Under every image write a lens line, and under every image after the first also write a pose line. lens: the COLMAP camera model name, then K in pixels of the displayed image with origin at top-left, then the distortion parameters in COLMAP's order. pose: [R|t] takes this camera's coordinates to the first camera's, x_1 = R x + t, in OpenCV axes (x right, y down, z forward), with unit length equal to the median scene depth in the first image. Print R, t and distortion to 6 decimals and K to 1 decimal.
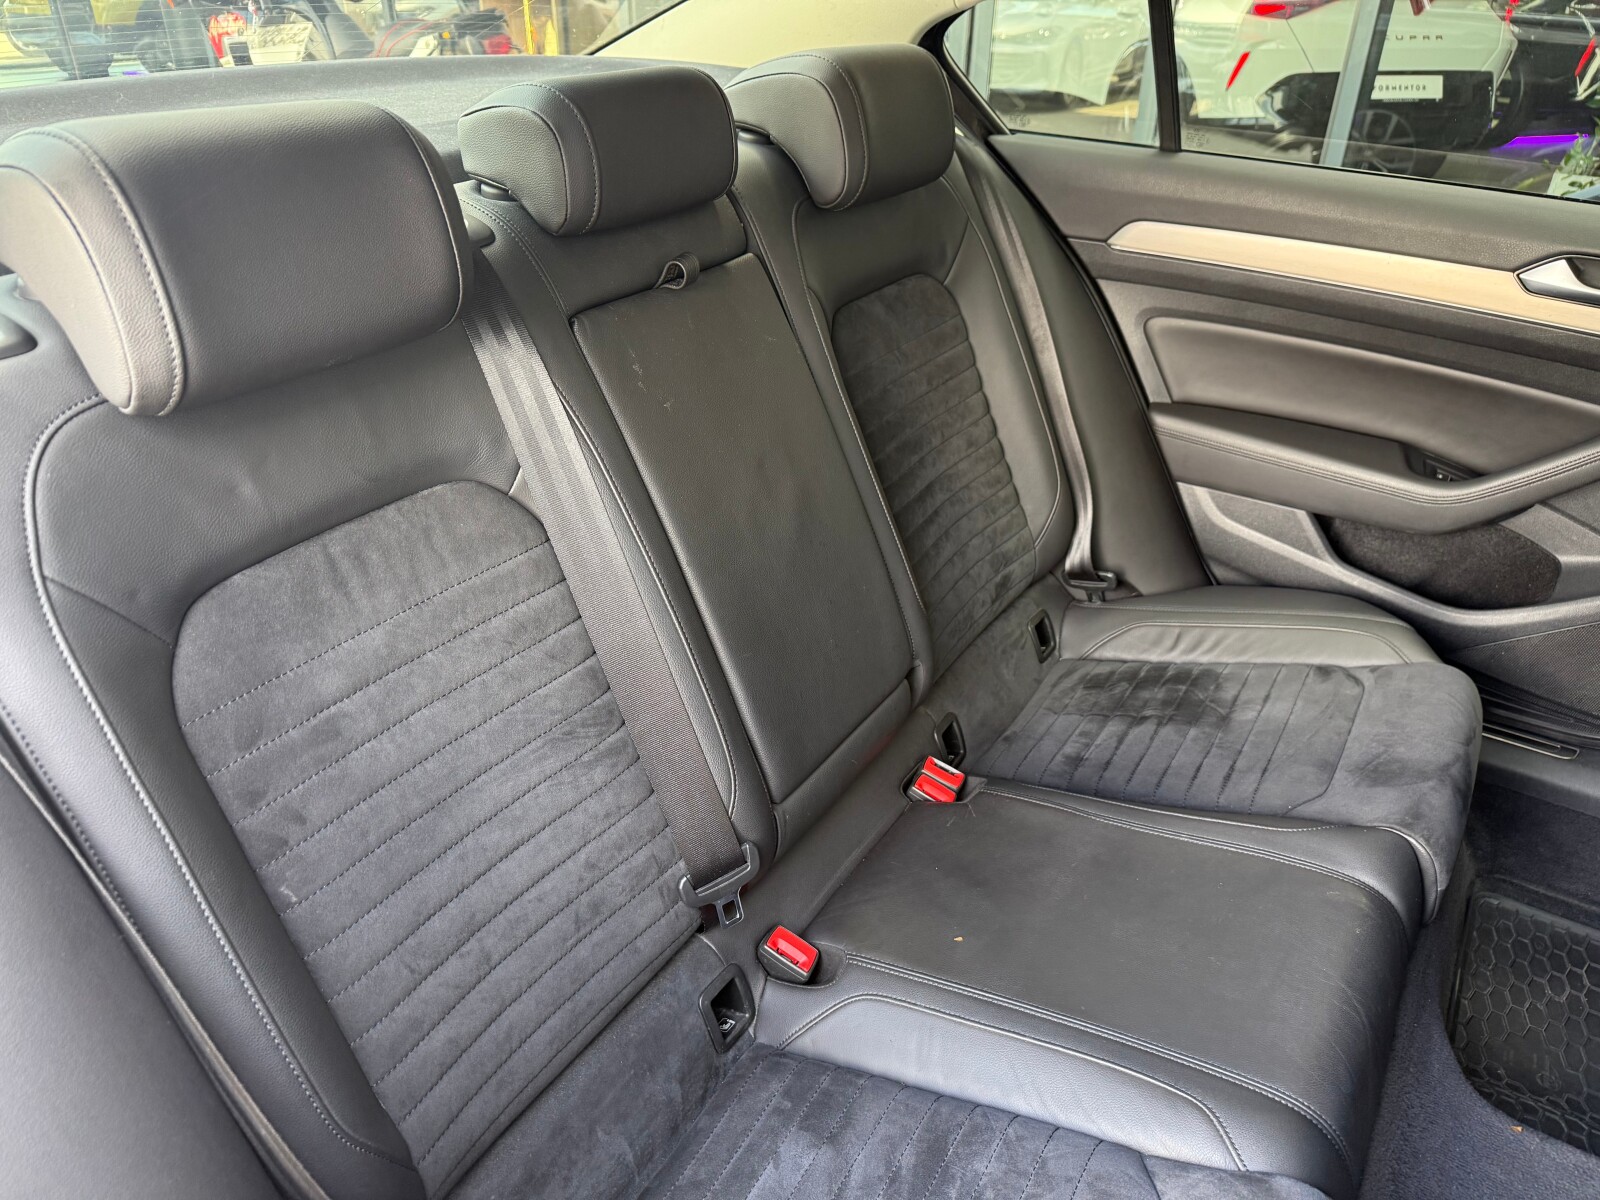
lens RADIAL K [[1131.9, 0, 792.8], [0, 1131.9, 609.5], [0, 0, 1]] dist [0.136005, -0.222729]
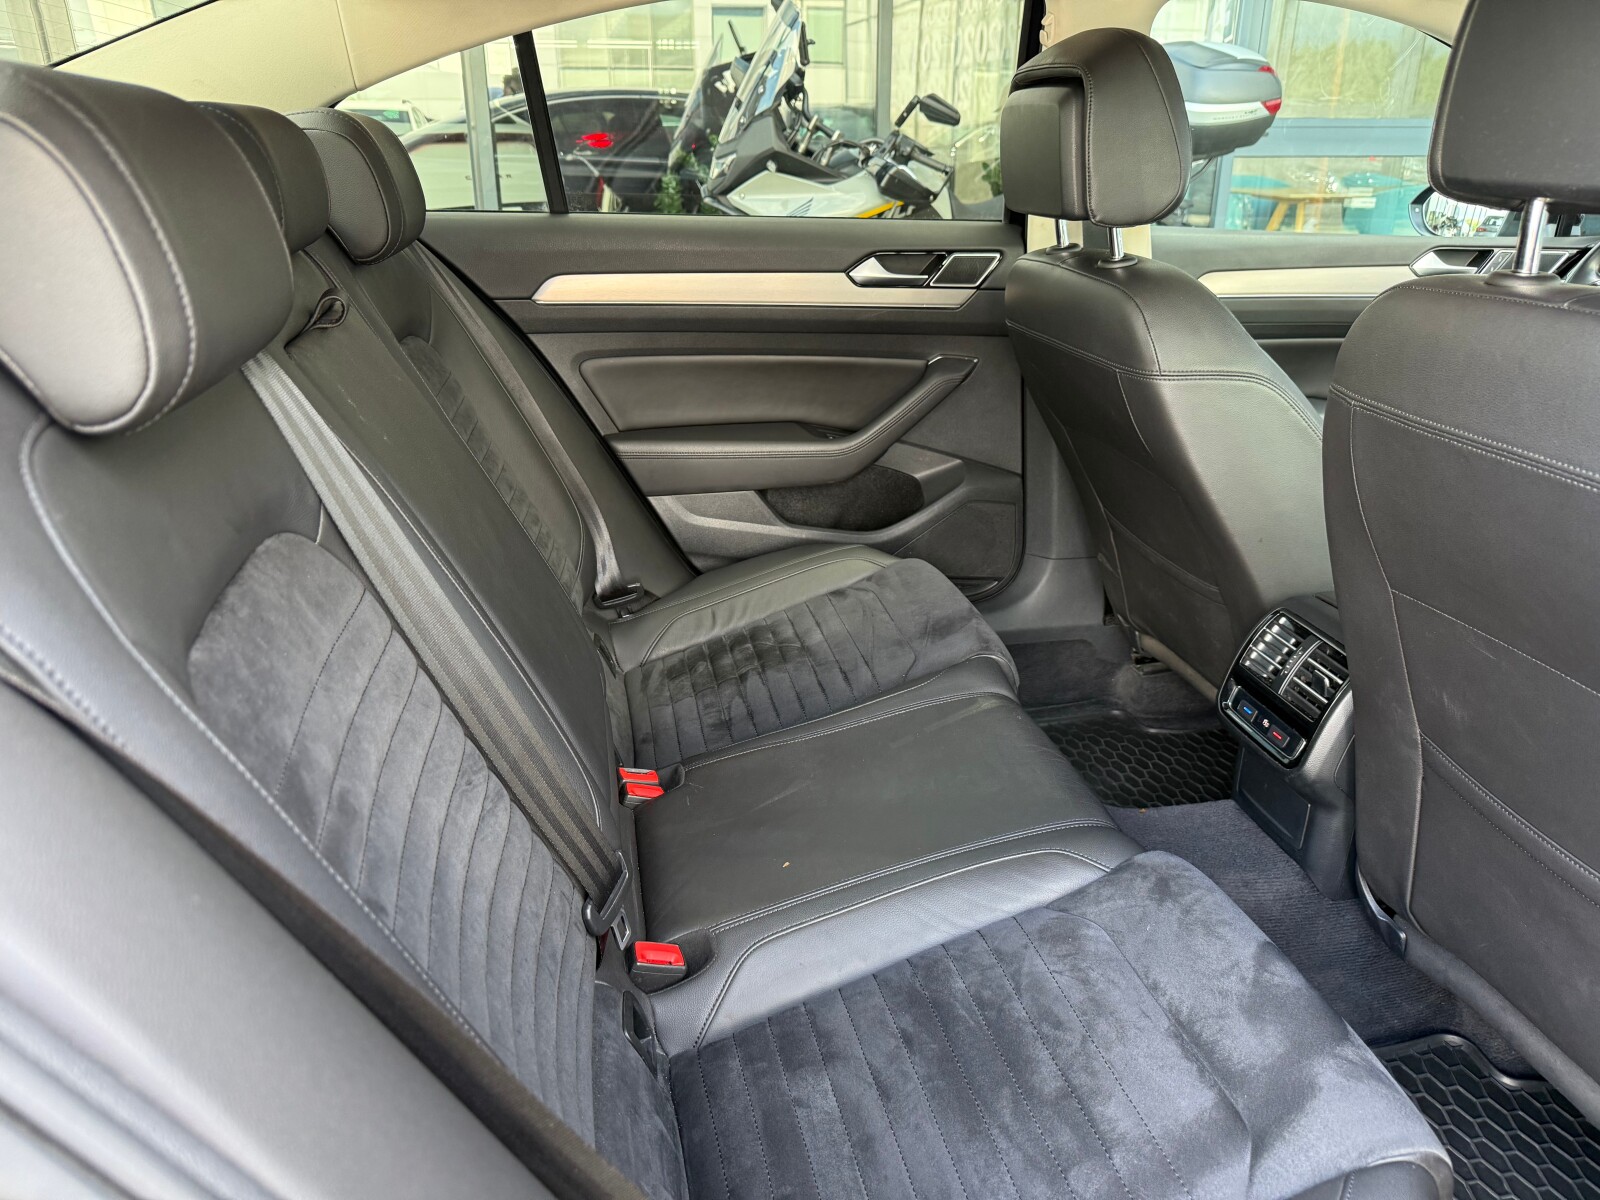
lens RADIAL K [[1110.8, 0, 791.6], [0, 1110.8, 610.3], [0, 0, 1]] dist [0.106296, -0.167844]
pose [[0.712897, -0.278734, 0.643495, -0.328539], [0.360034, 0.932925, 0.005239, 0.042564], [-0.601792, 0.227945, 0.765432, 0.099232]]
